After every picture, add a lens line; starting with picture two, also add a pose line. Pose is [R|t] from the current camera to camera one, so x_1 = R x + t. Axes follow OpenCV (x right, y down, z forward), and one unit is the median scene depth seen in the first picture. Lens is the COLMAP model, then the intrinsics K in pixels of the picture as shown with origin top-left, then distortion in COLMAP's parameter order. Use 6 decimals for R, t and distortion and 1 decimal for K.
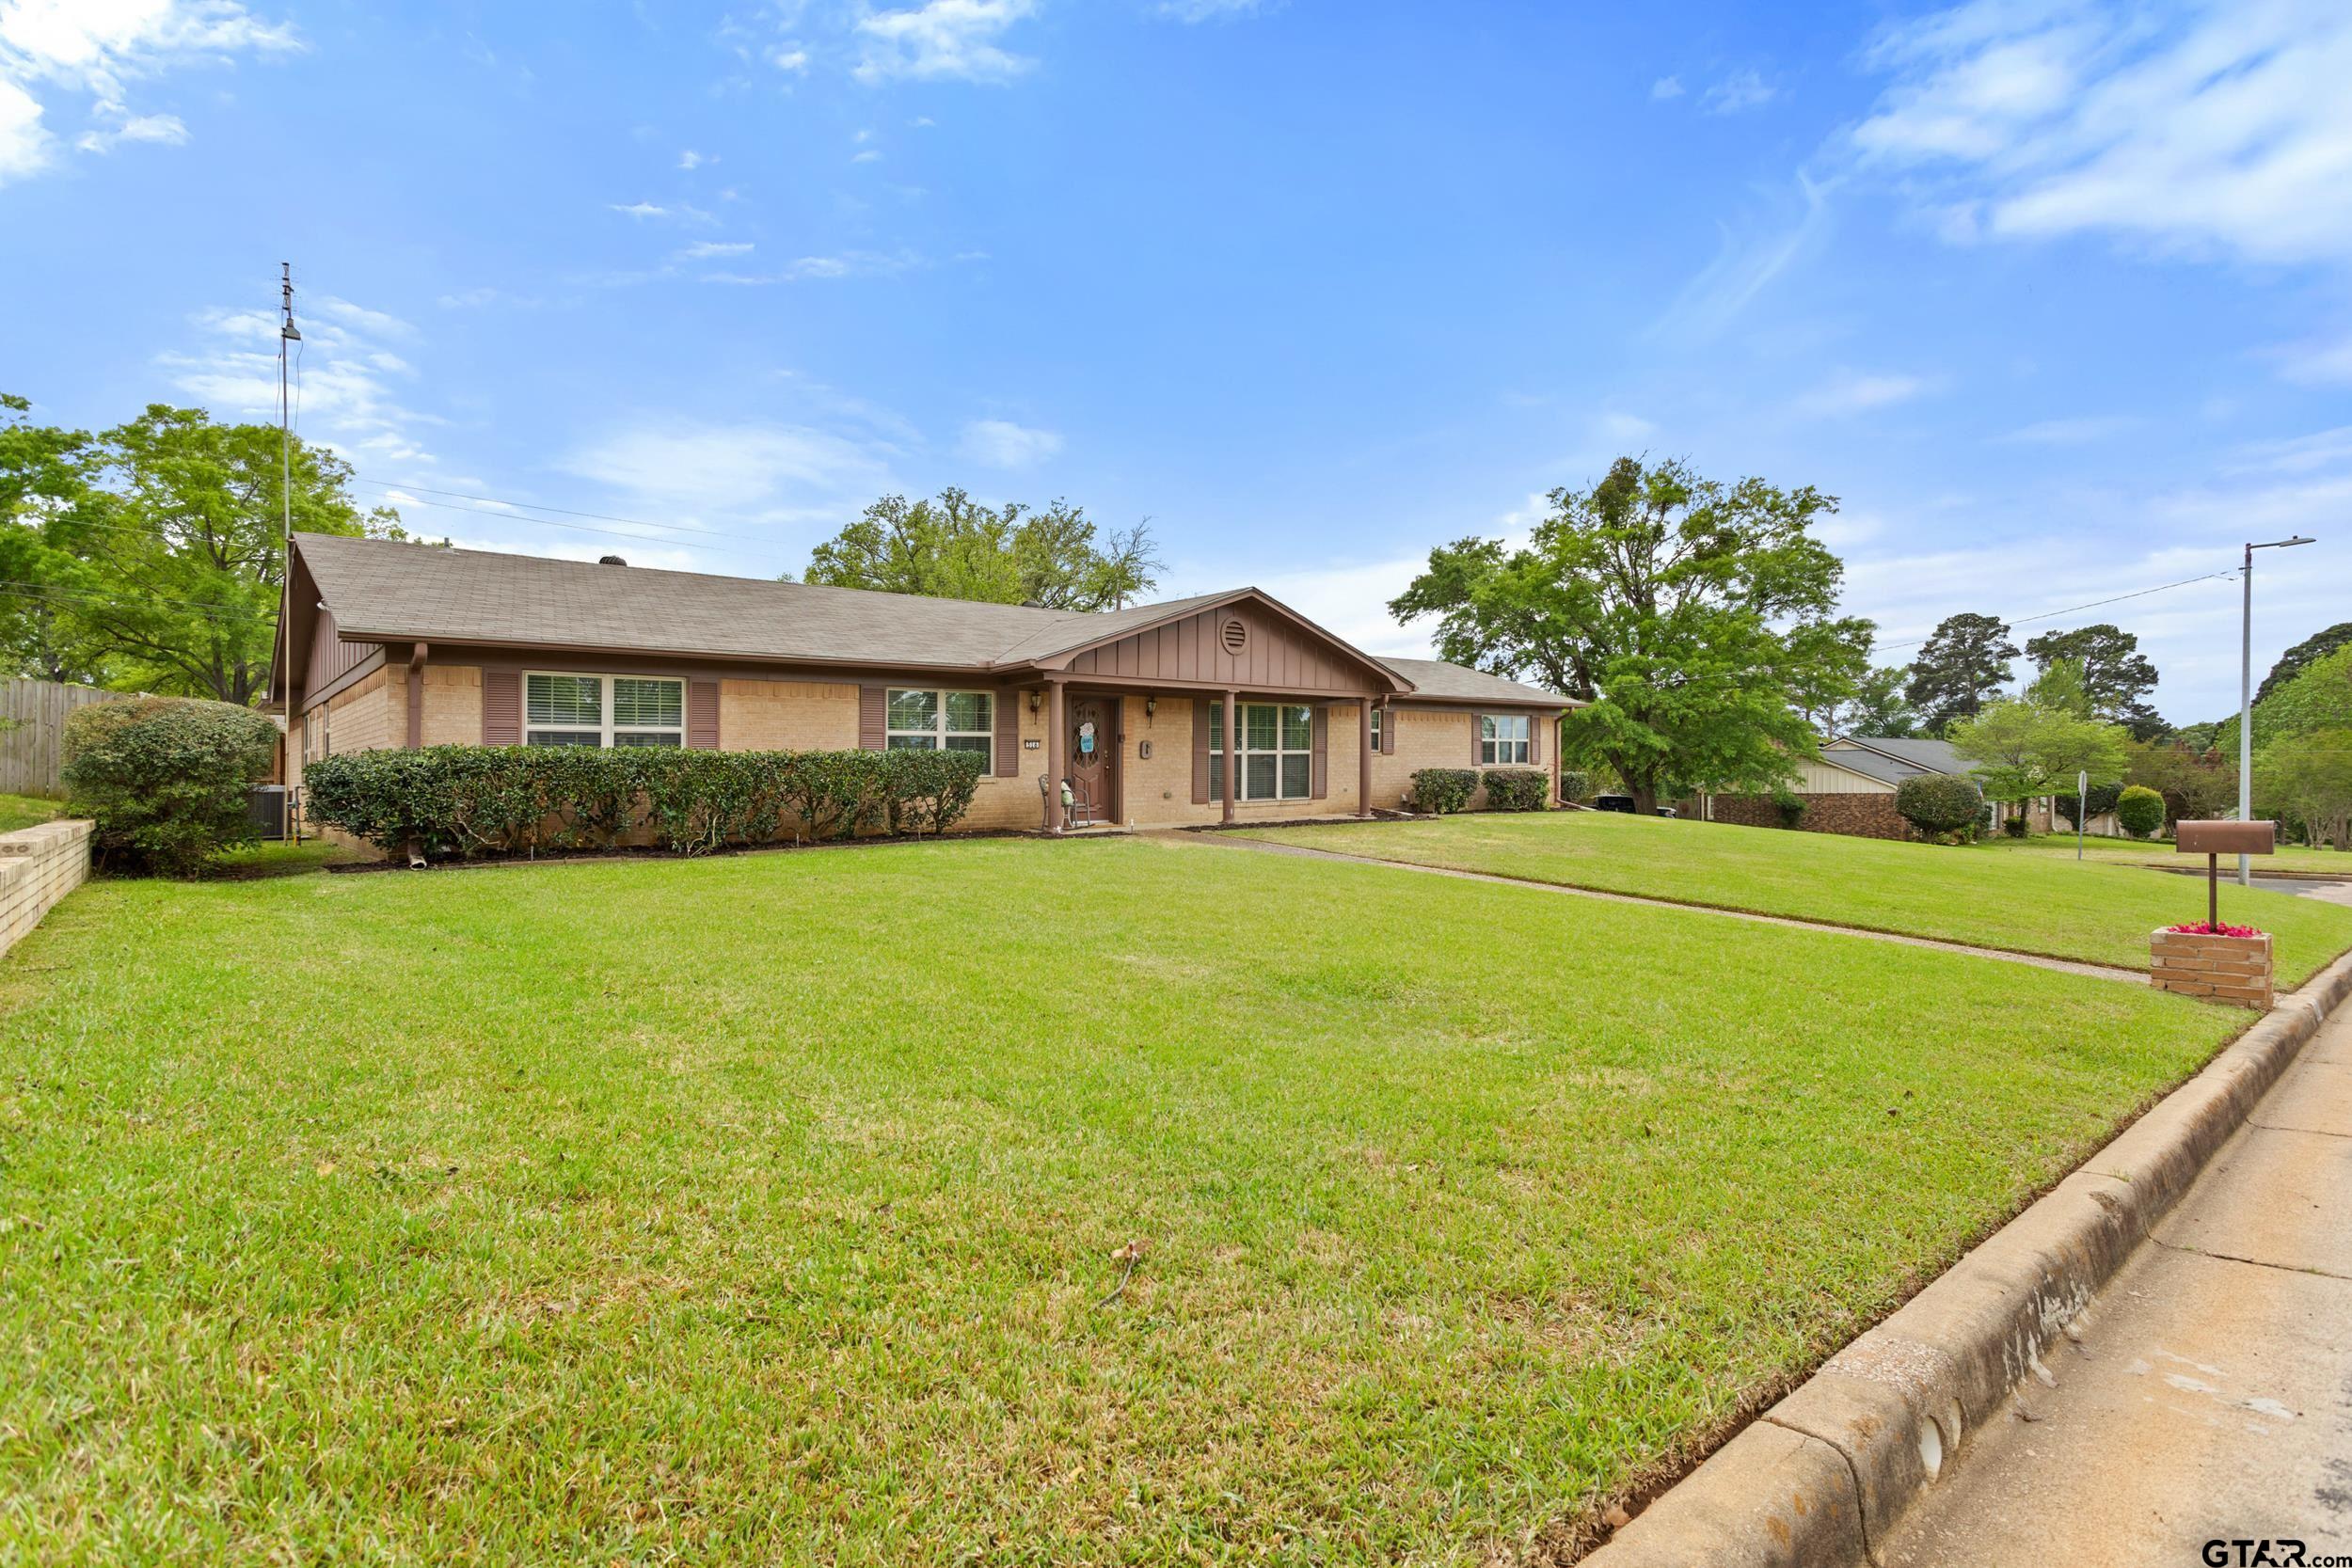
lens RADIAL K [[1147.2, 0, 1175.1], [0, 1147.2, 763.6], [0, 0, 1]] dist [0.000513, -0.000061]
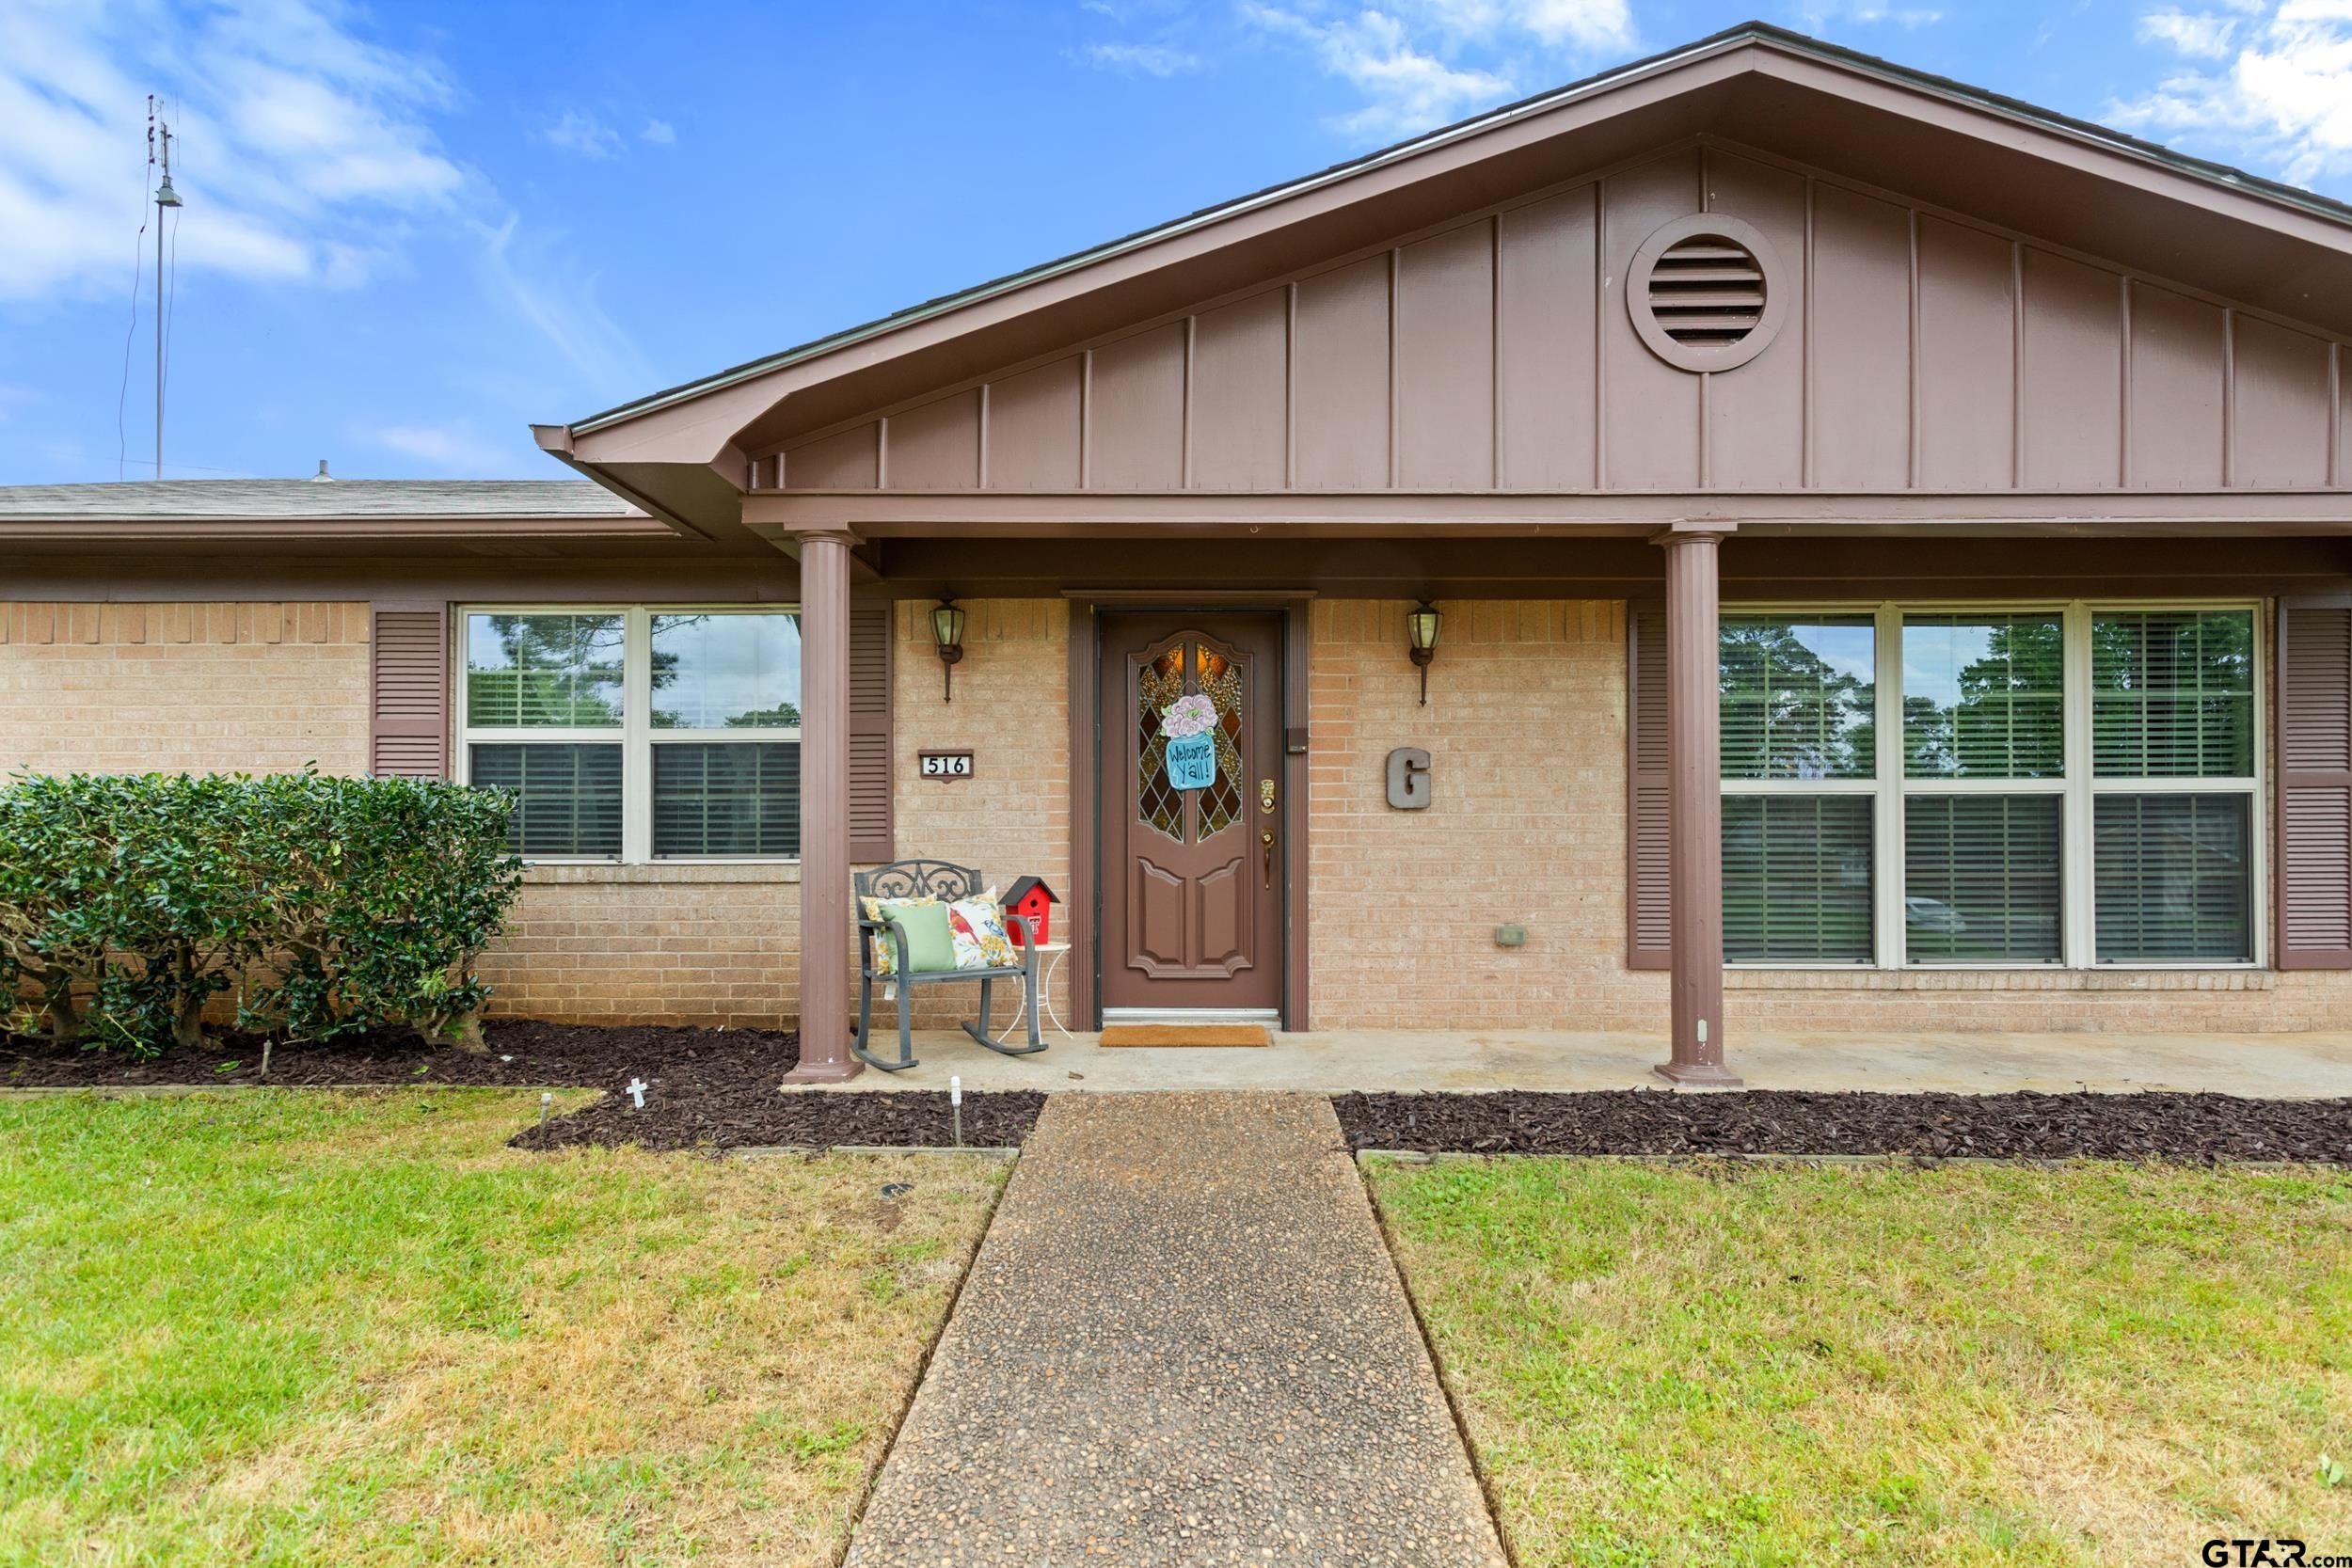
lens RADIAL K [[1147.2, 0, 1178.1], [0, 1147.2, 789.6], [0, 0, 1]] dist [0.000513, -0.000061]
pose [[0.742948, -0.007615, -0.669306, 0.129027], [-0.004323, 0.999860, -0.016175, -0.004443], [0.669335, 0.014911, 0.742811, 0.752917]]
